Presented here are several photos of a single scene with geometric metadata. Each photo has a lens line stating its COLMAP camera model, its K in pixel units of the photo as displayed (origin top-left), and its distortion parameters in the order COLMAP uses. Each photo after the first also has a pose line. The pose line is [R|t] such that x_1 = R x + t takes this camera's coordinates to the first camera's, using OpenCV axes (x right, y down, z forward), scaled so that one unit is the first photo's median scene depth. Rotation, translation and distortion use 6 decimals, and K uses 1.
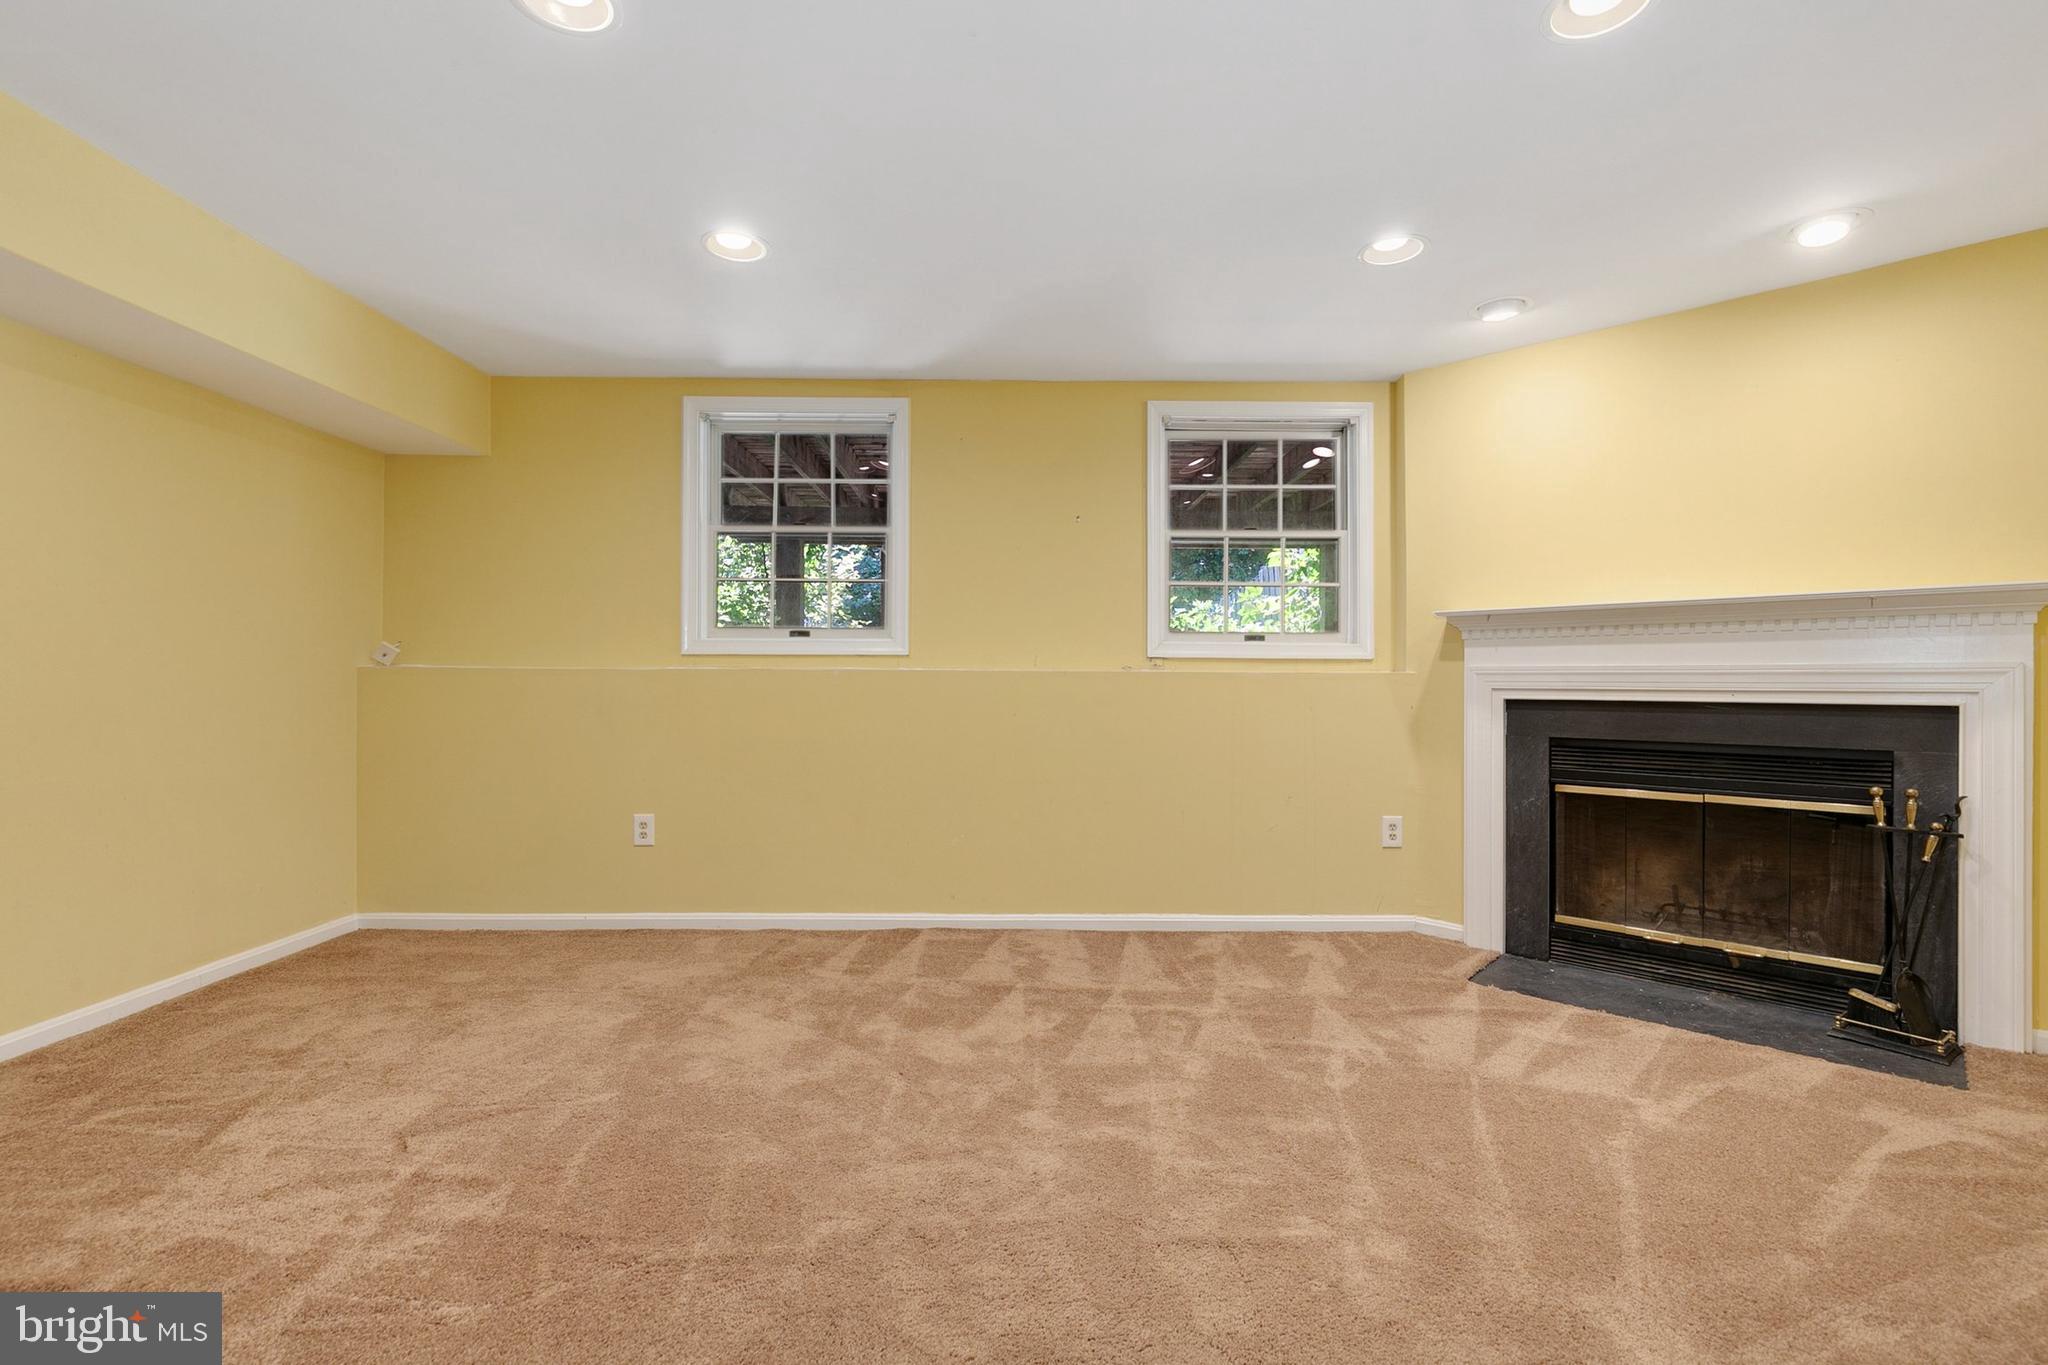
lens RADIAL K [[931.8, 0, 1019.6], [0, 931.8, 691.8], [0, 0, 1]] dist [0.005919, -0.000392]
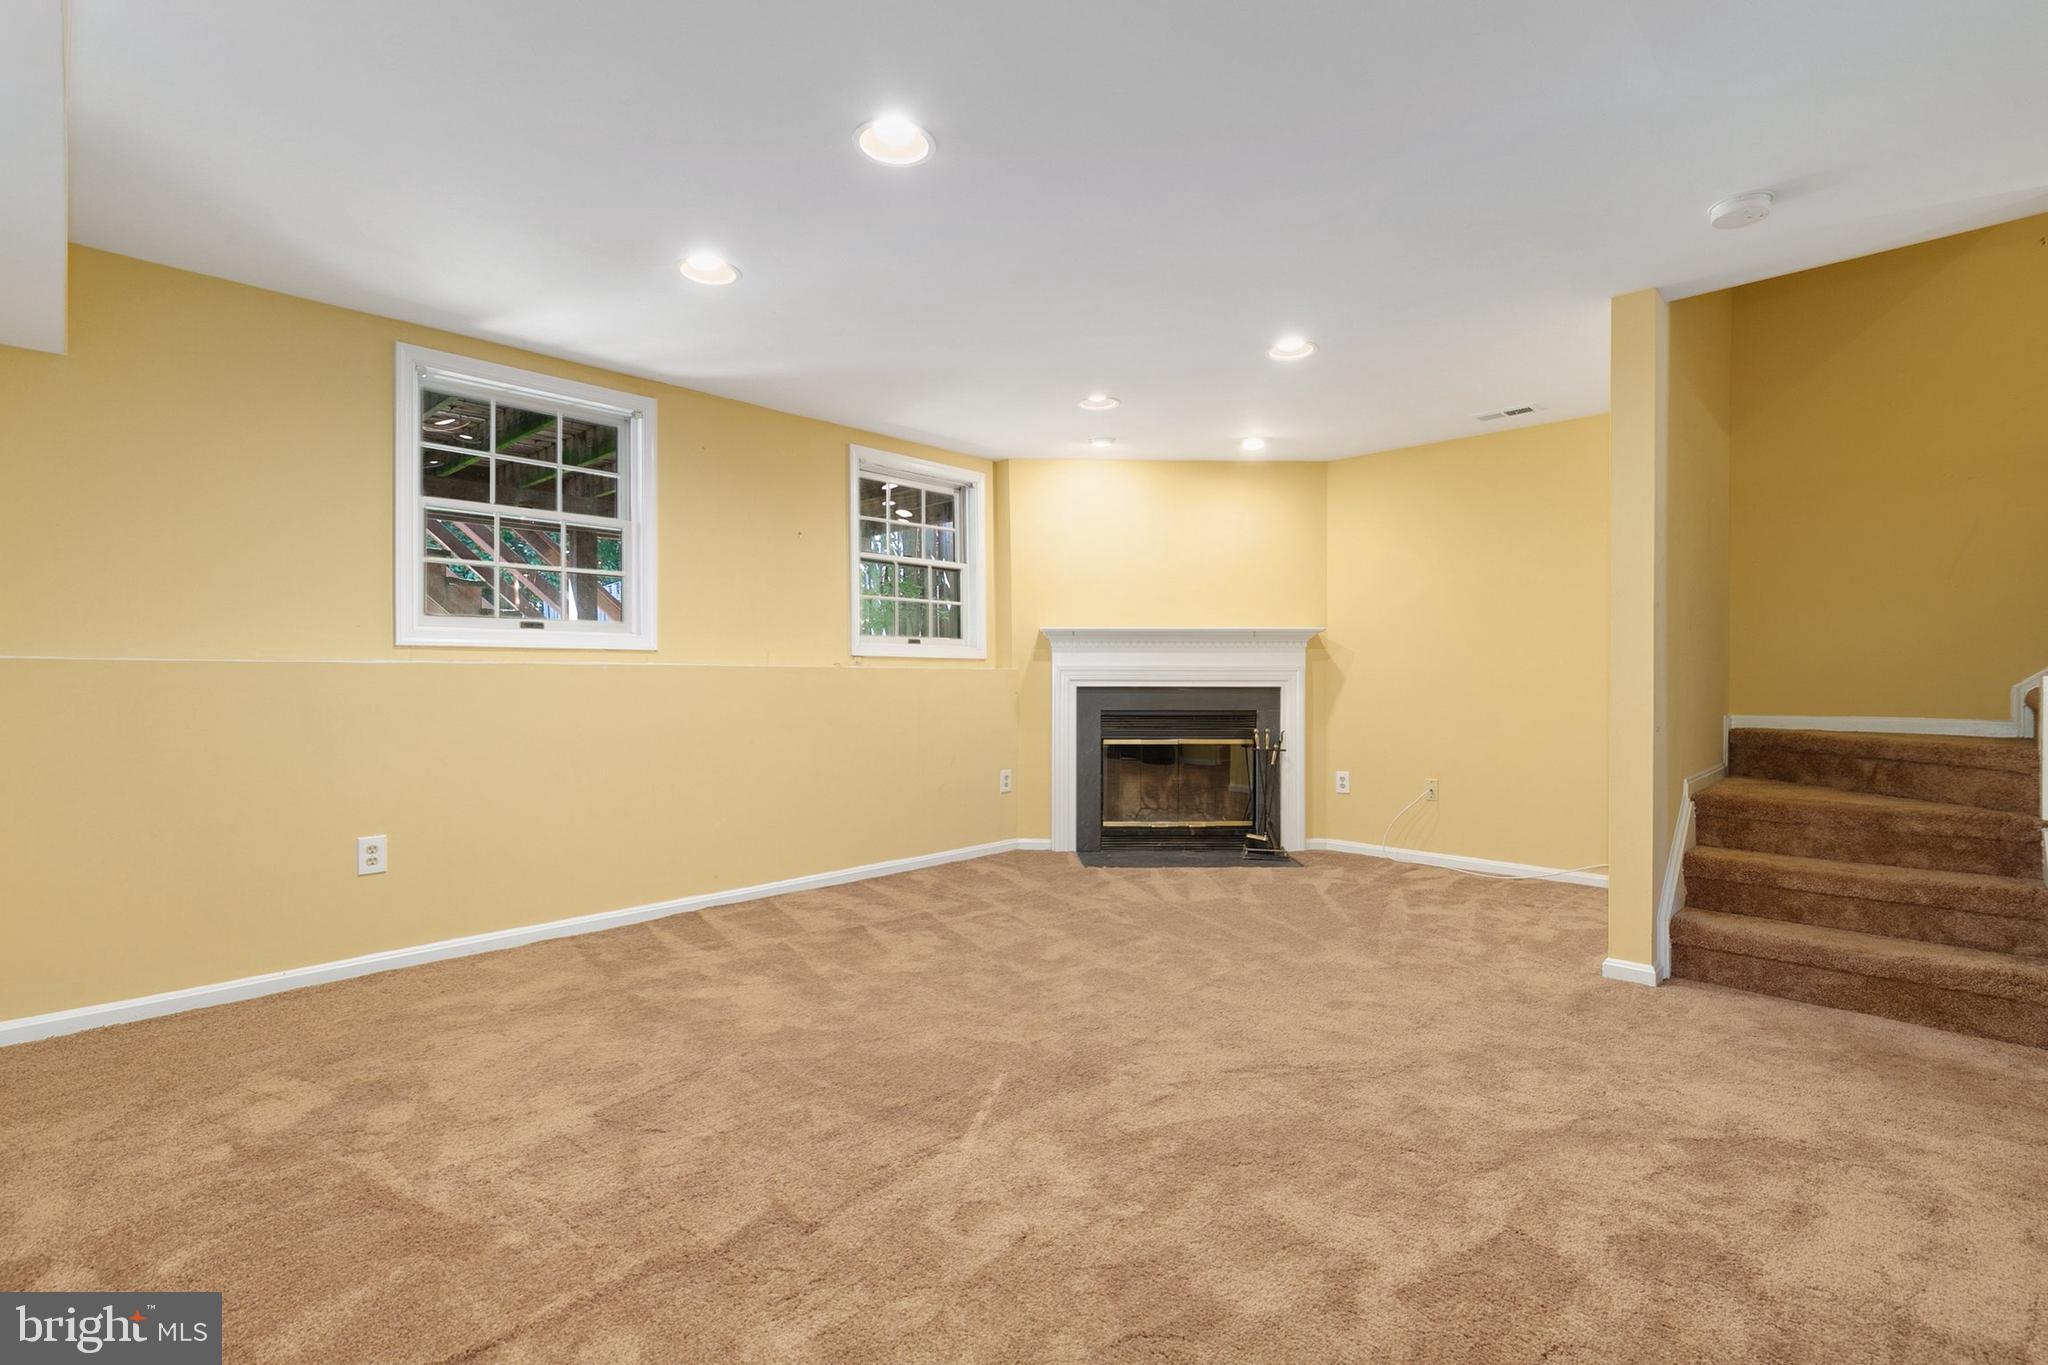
lens RADIAL K [[925.6, 0, 1041.3], [0, 925.6, 682.5], [0, 0, 1]] dist [0.003423, -0.000041]
pose [[0.688361, -0.008134, 0.725322, -0.633341], [0.007685, 0.999963, 0.003921, -0.005439], [-0.725327, 0.002876, 0.688398, -0.008221]]
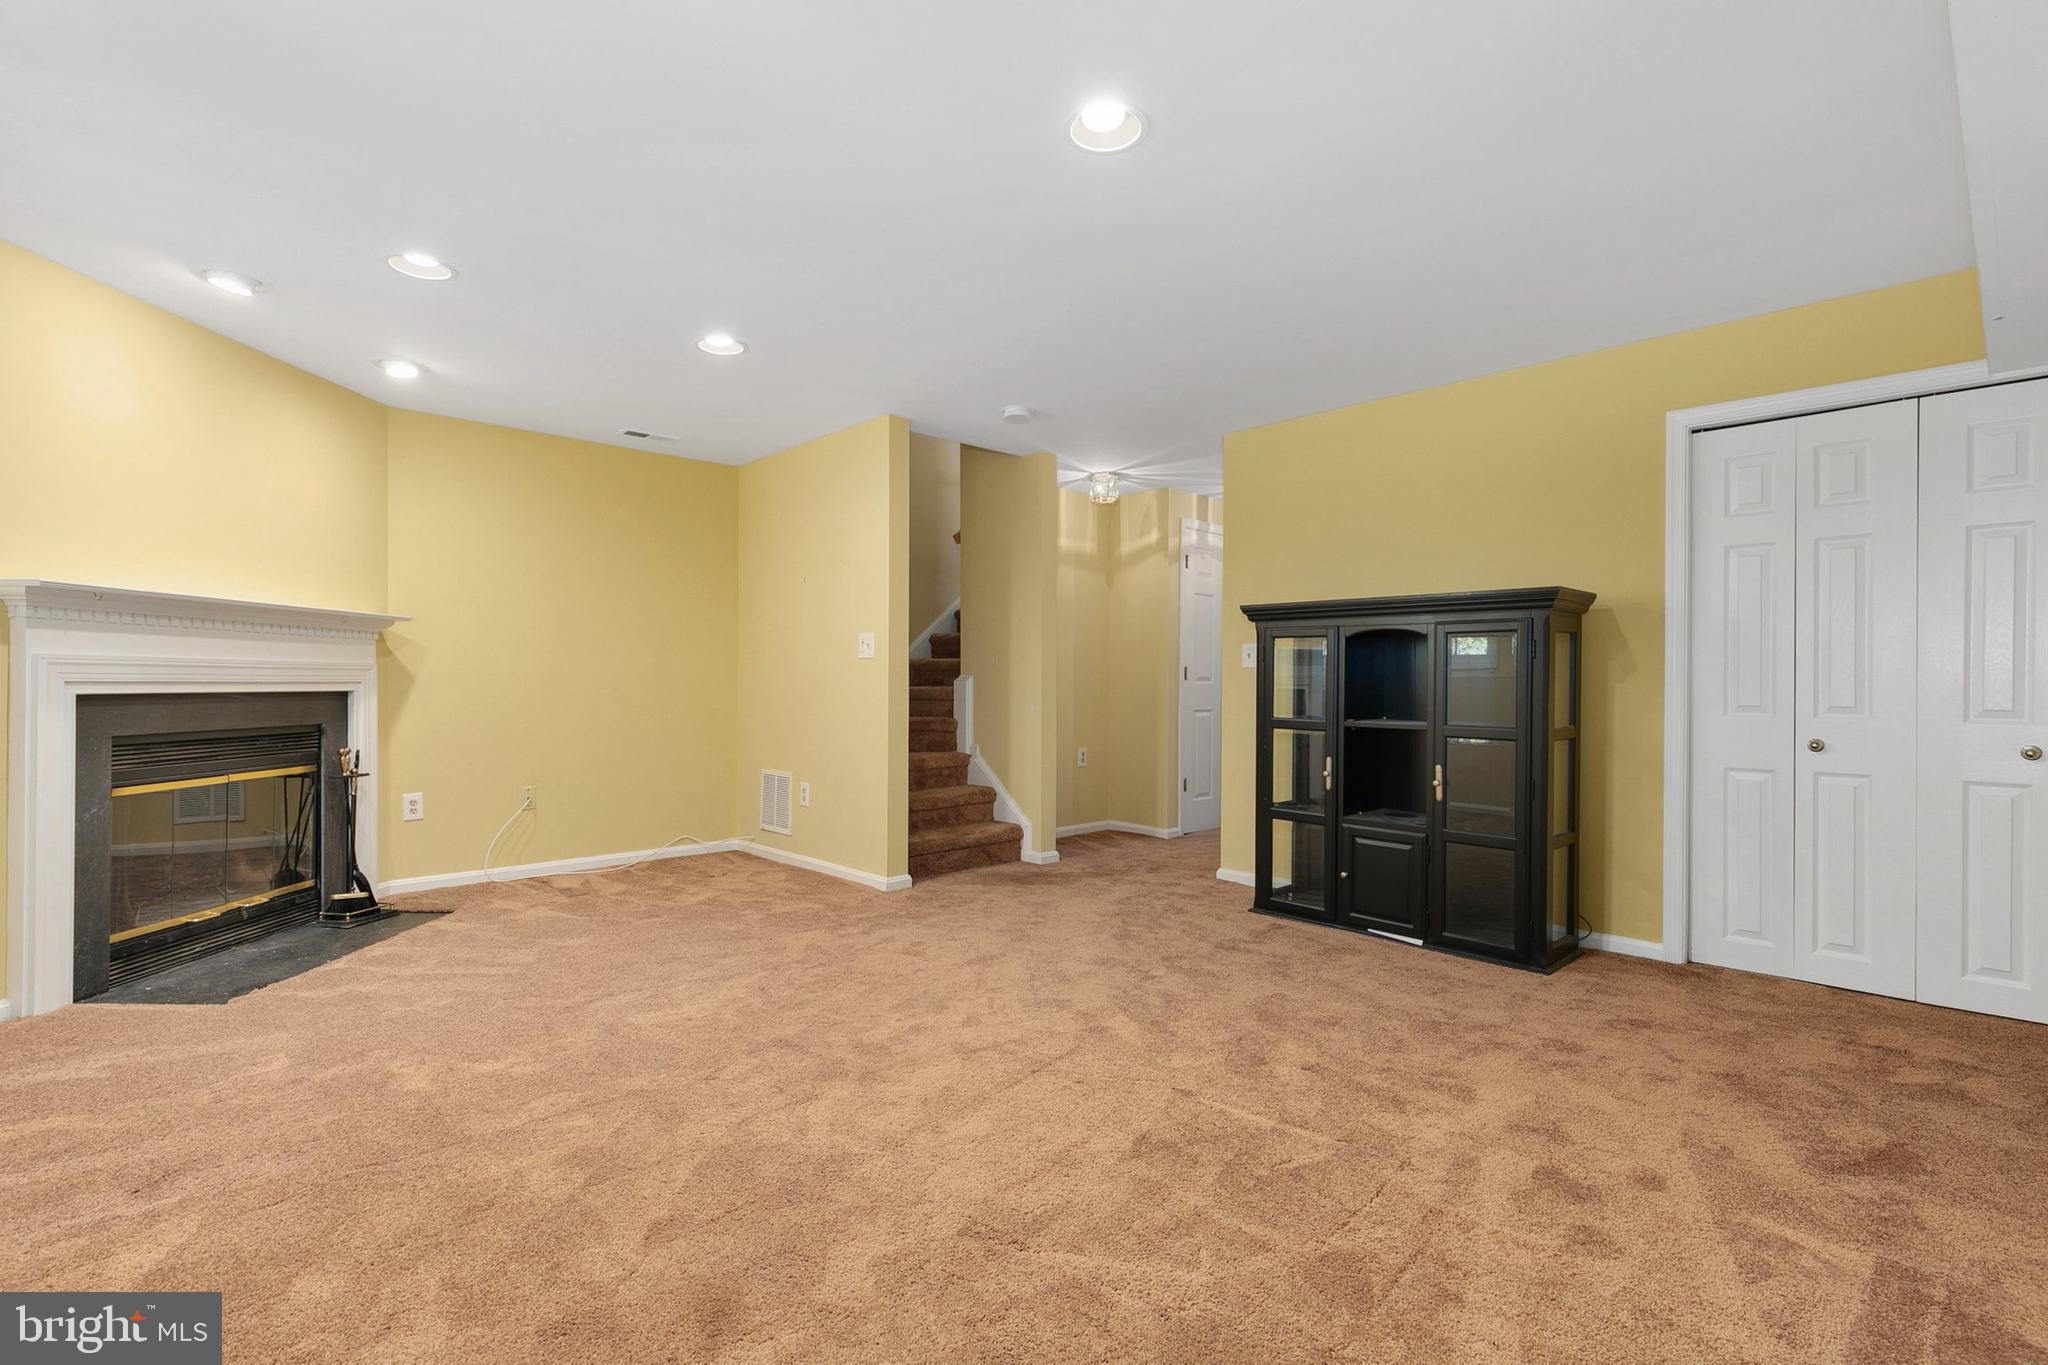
lens RADIAL K [[934.5, 0, 1019.5], [0, 934.5, 683.9], [0, 0, 1]] dist [0.008081, -0.001283]
pose [[-0.690767, -0.011397, 0.722987, -0.660410], [-0.004472, 0.999924, 0.011491, -0.014742], [-0.723063, 0.004705, -0.690766, 0.982672]]
